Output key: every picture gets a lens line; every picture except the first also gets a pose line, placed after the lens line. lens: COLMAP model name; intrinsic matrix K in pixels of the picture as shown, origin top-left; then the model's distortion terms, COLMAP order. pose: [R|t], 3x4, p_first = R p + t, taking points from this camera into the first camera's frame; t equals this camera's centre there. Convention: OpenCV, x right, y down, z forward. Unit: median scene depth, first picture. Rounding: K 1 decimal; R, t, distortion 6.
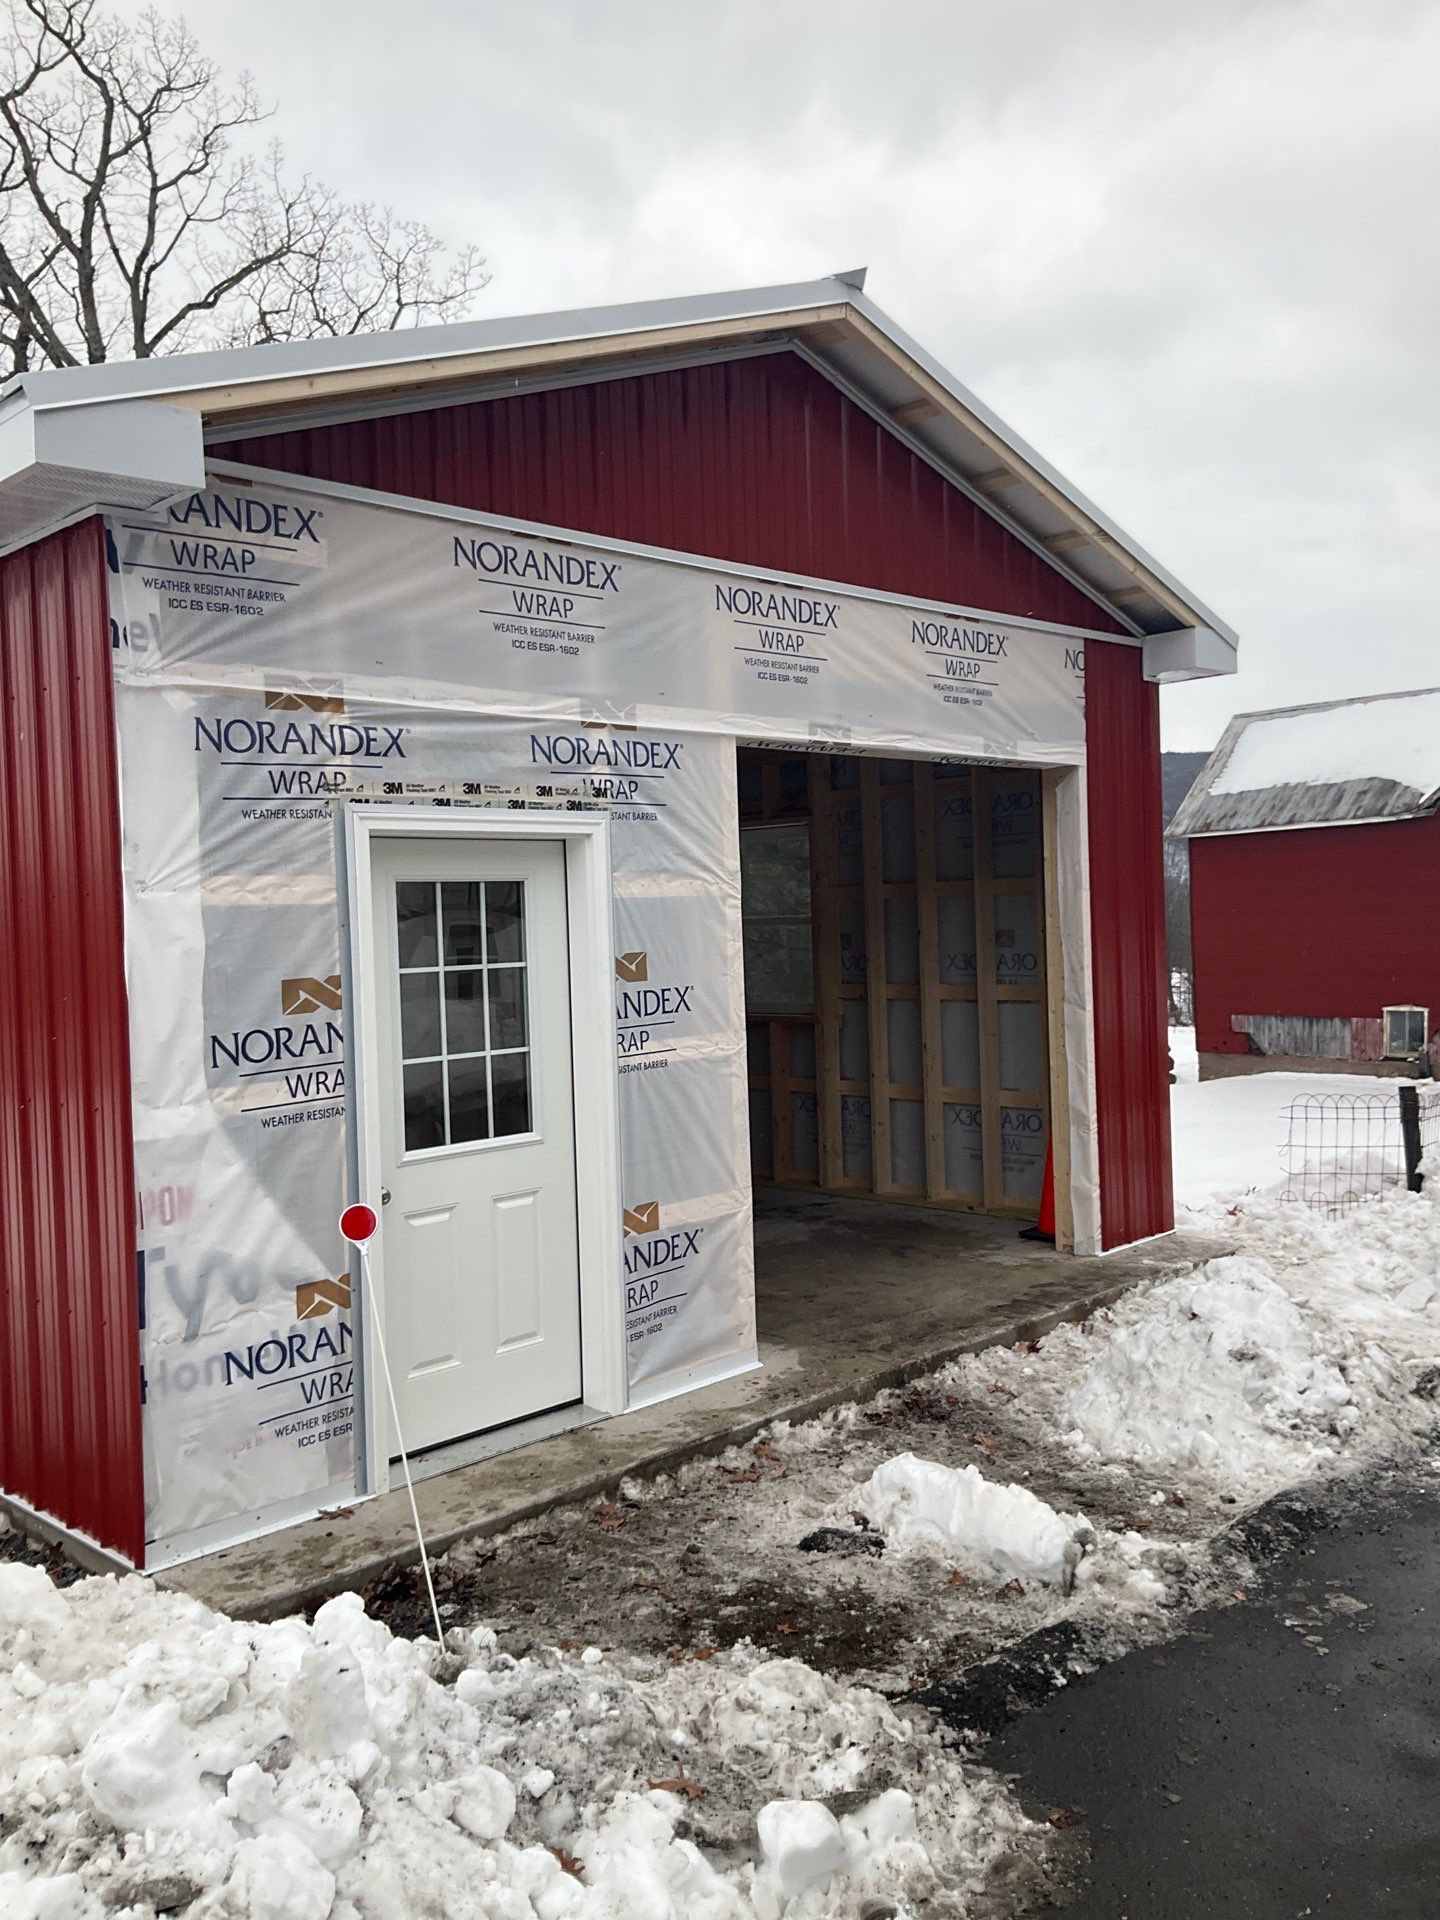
lens RADIAL K [[1579.7, 0, 720.0], [0, 1579.7, 960.0], [0, 0, 1]] dist [0.057352, -0.094022]
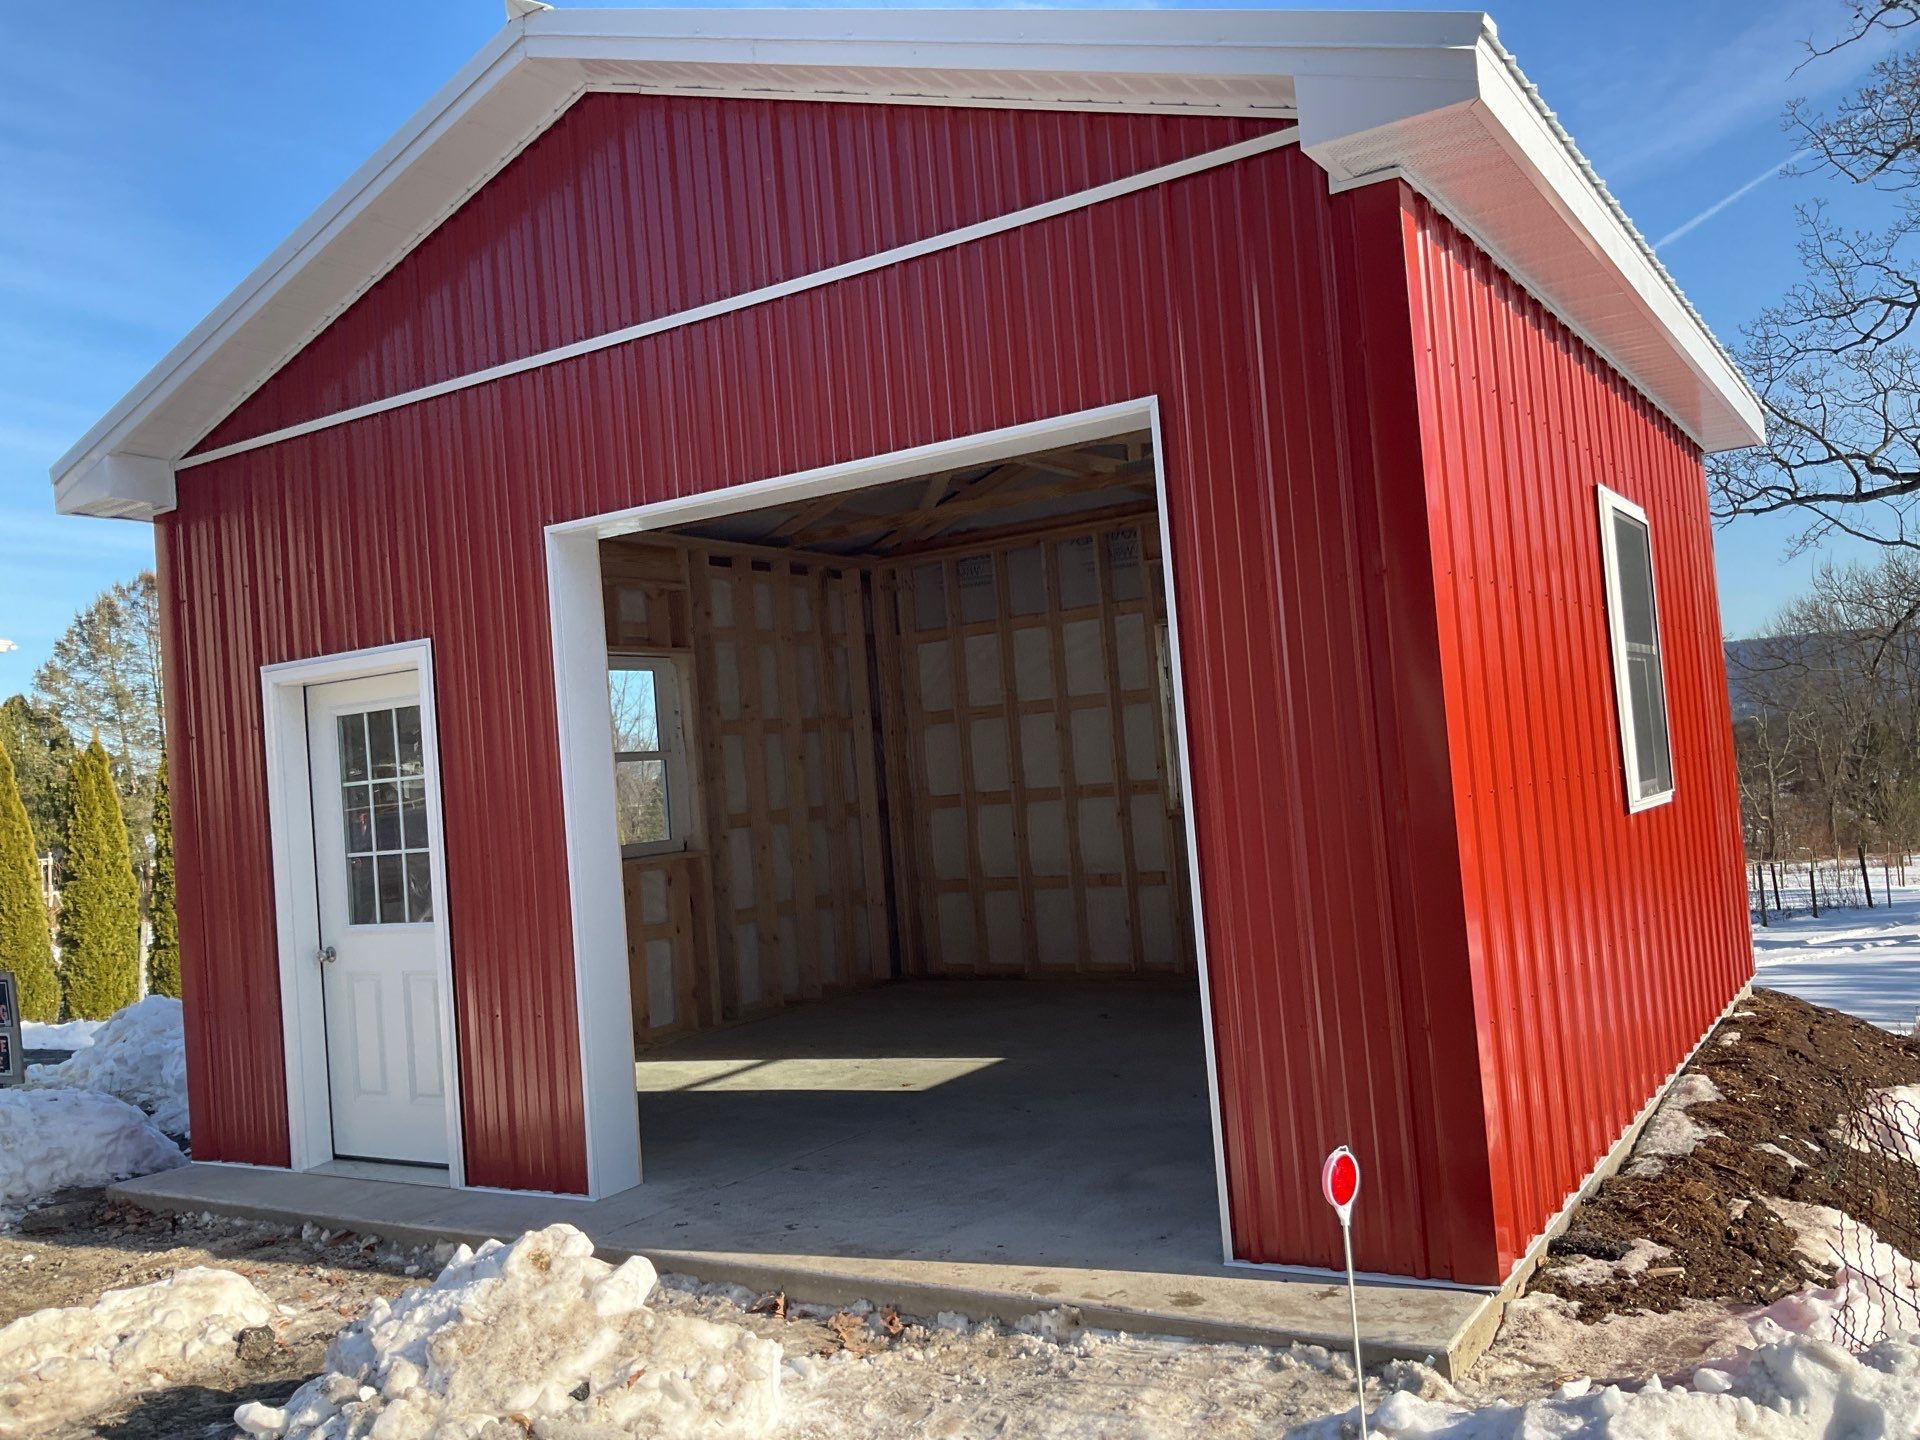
lens RADIAL K [[1578.6, 0, 963.3], [0, 1578.6, 716.0], [0, 0, 1]] dist [0.111289, -0.215706]
pose [[0.211159, -0.023233, -0.977176, 1.118488], [0.048187, 0.998749, -0.013334, -0.007085], [0.976263, -0.044271, 0.212014, 1.142000]]
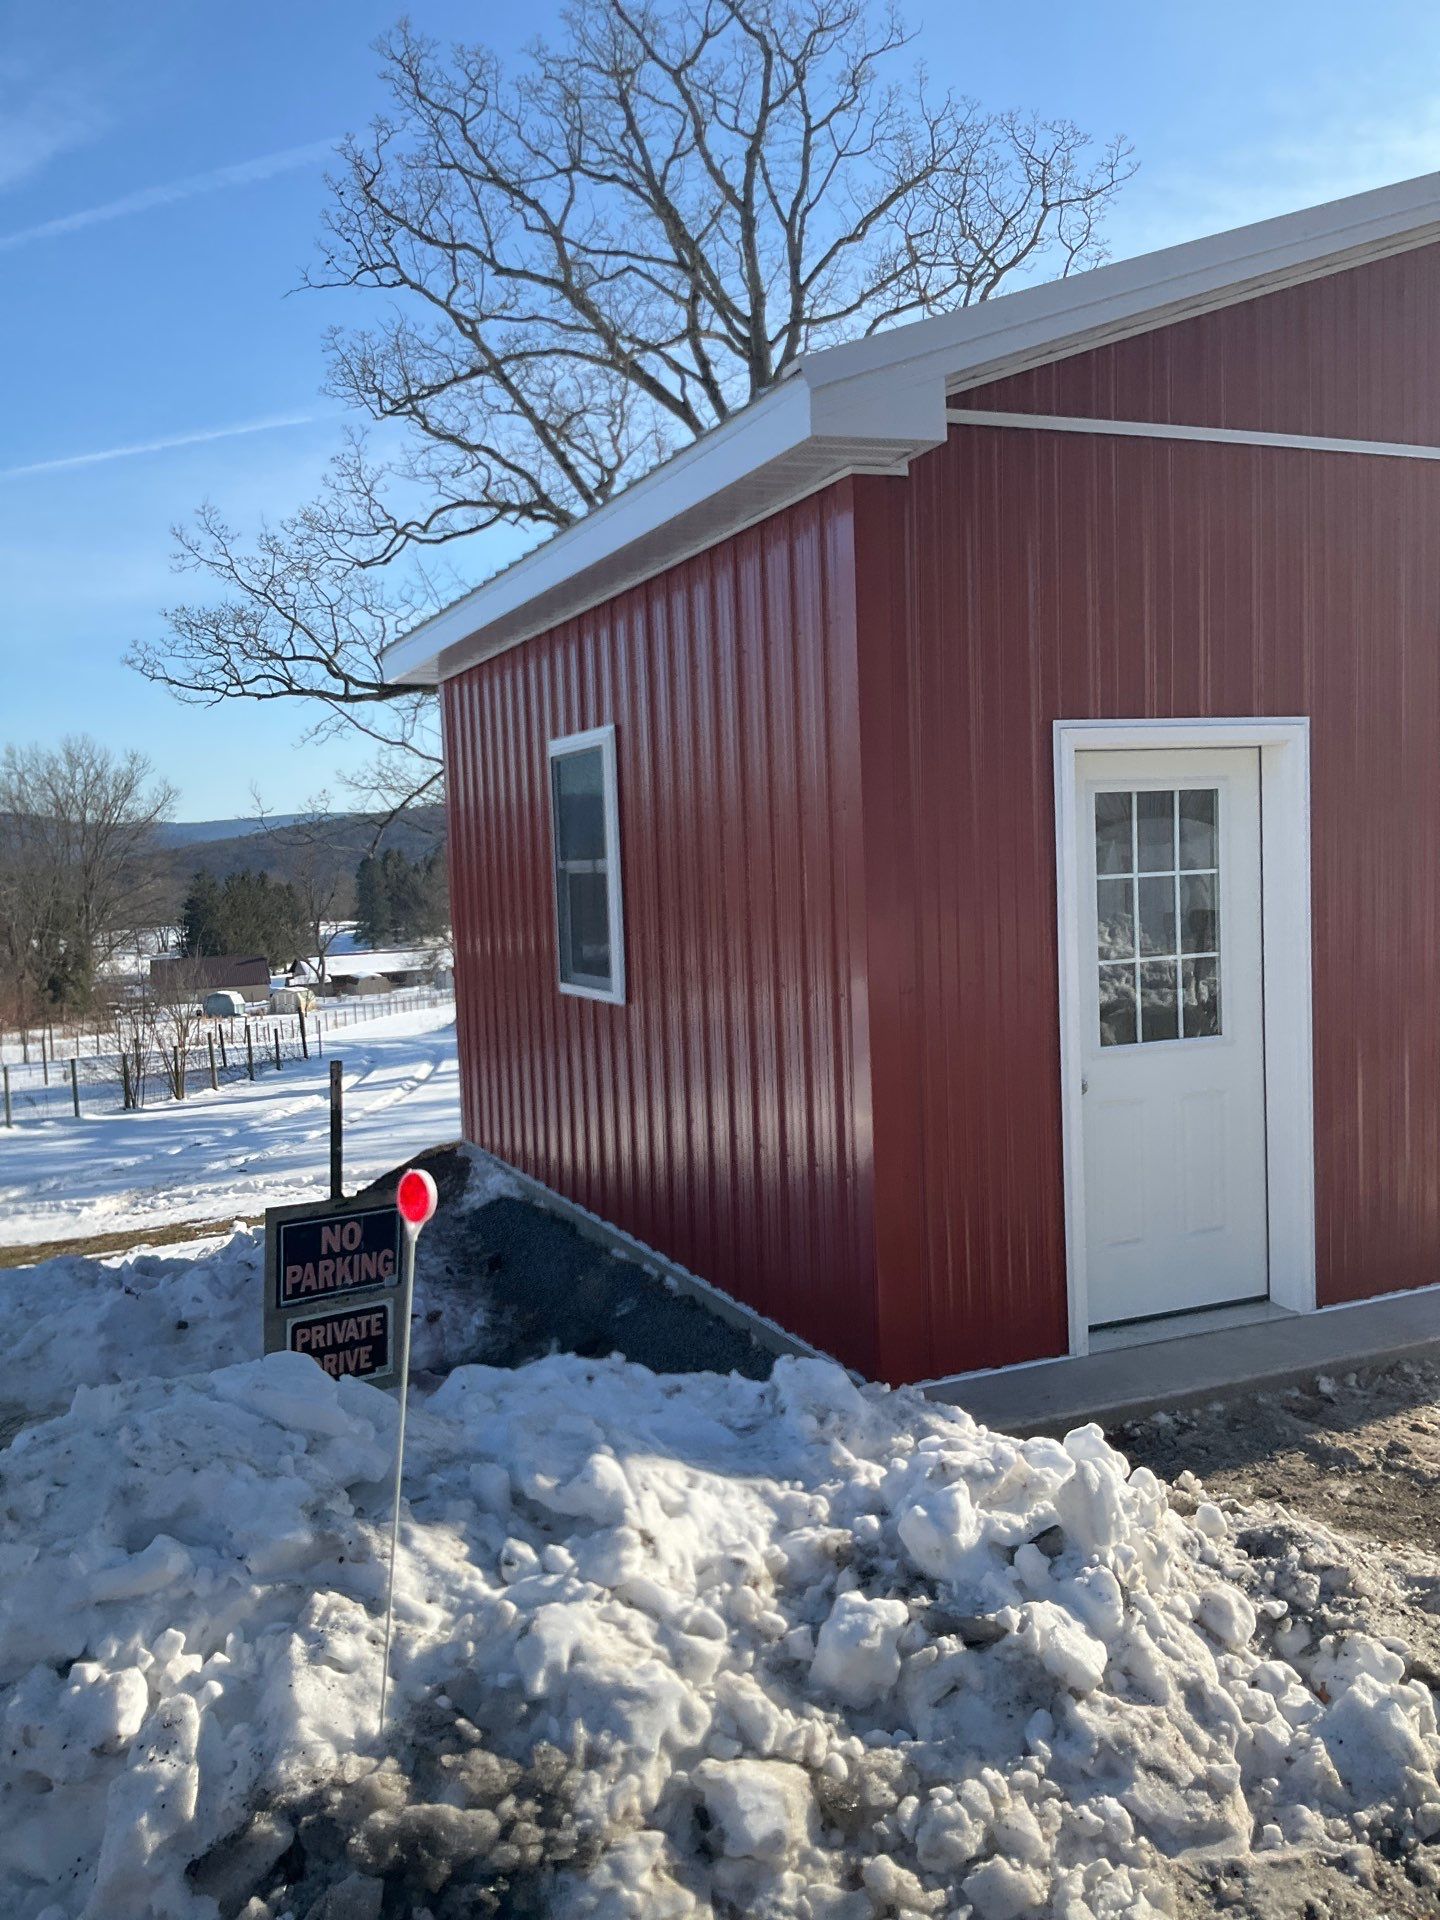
lens RADIAL K [[1584.7, 0, 706.0], [0, 1584.7, 911.2], [0, 0, 1]] dist [0.132561, -0.218837]
pose [[0.922560, 0.010097, -0.385721, -0.029115], [-0.000775, 0.999704, 0.024316, 0.003842], [0.385852, -0.022134, 0.922295, -0.087246]]
